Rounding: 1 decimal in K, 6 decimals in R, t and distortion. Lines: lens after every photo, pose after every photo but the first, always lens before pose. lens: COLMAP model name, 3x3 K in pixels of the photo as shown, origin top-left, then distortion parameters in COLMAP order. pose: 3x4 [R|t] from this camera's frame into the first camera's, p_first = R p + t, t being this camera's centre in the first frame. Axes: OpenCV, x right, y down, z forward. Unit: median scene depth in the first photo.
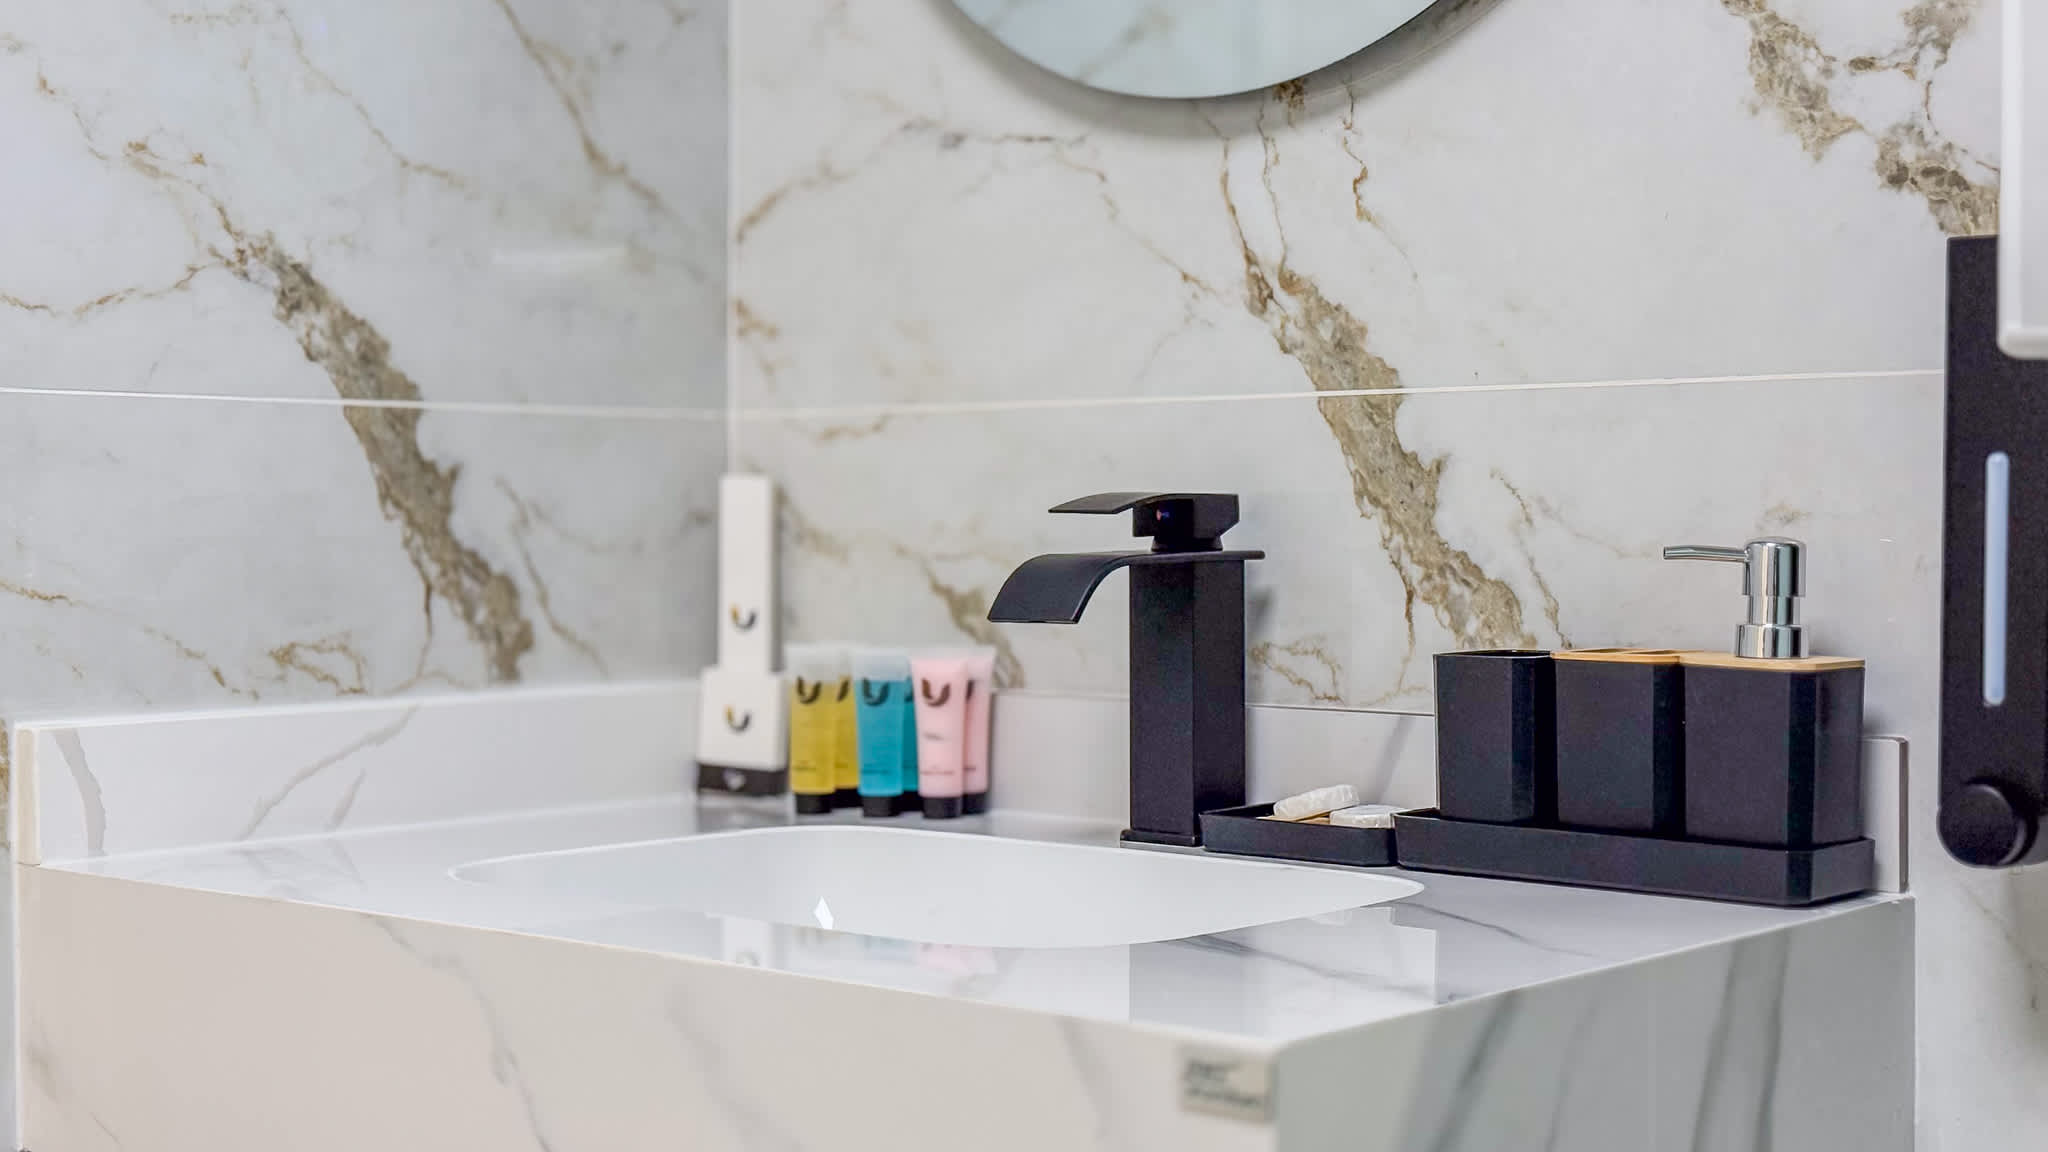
lens RADIAL K [[2909.2, 0, 1021.4], [0, 2909.2, 571.8], [0, 0, 1]] dist [-0.005517, 0.000000]
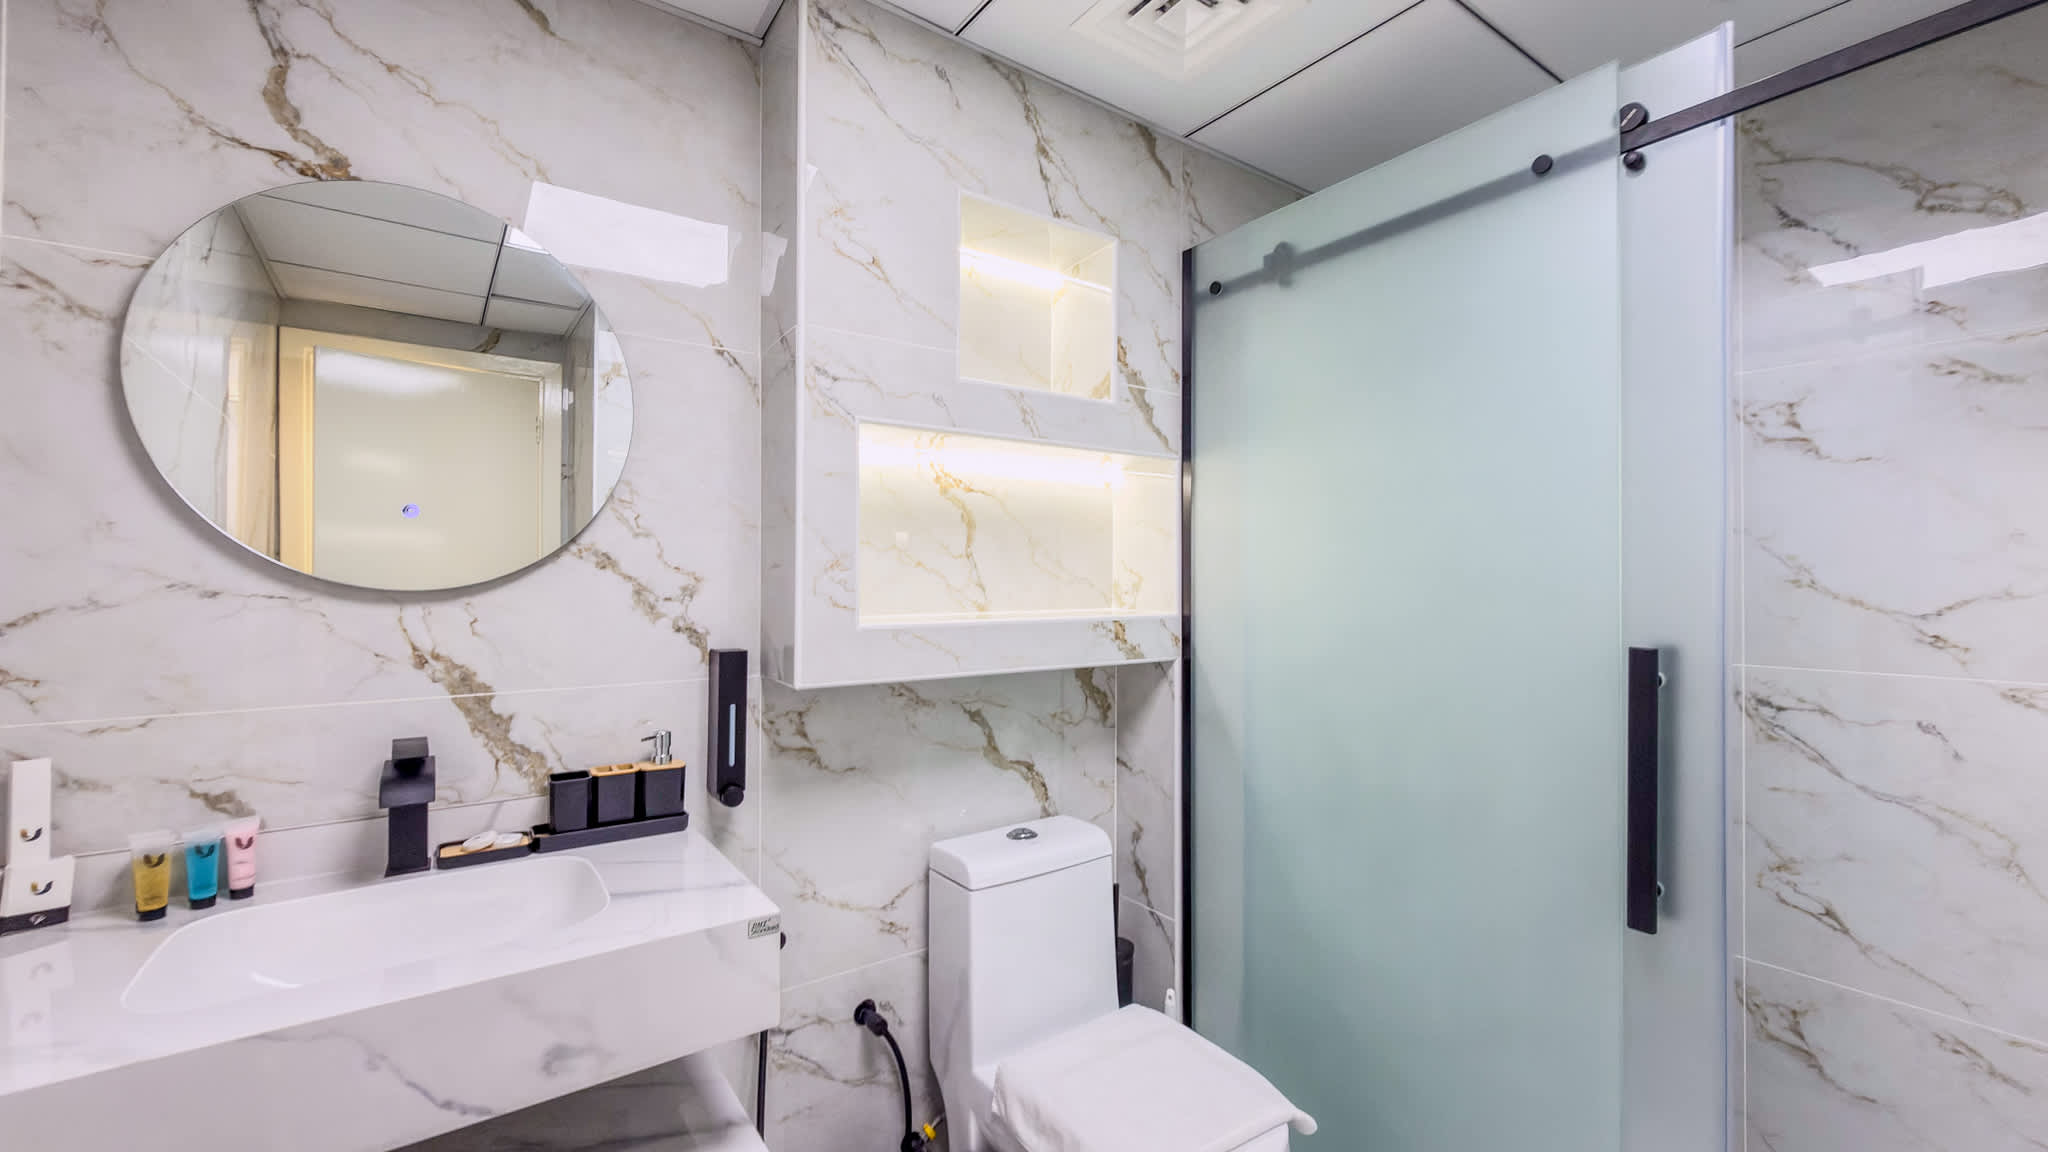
lens RADIAL K [[848.5, 0, 1019.8], [0, 848.5, 570.8], [0, 0, 1]] dist [0.001453, 0.000030]
pose [[0.222852, 0.001007, 0.974852, -0.586712], [0.012045, 0.999920, -0.003786, -0.174820], [-0.974778, 0.012586, 0.222822, 0.271503]]
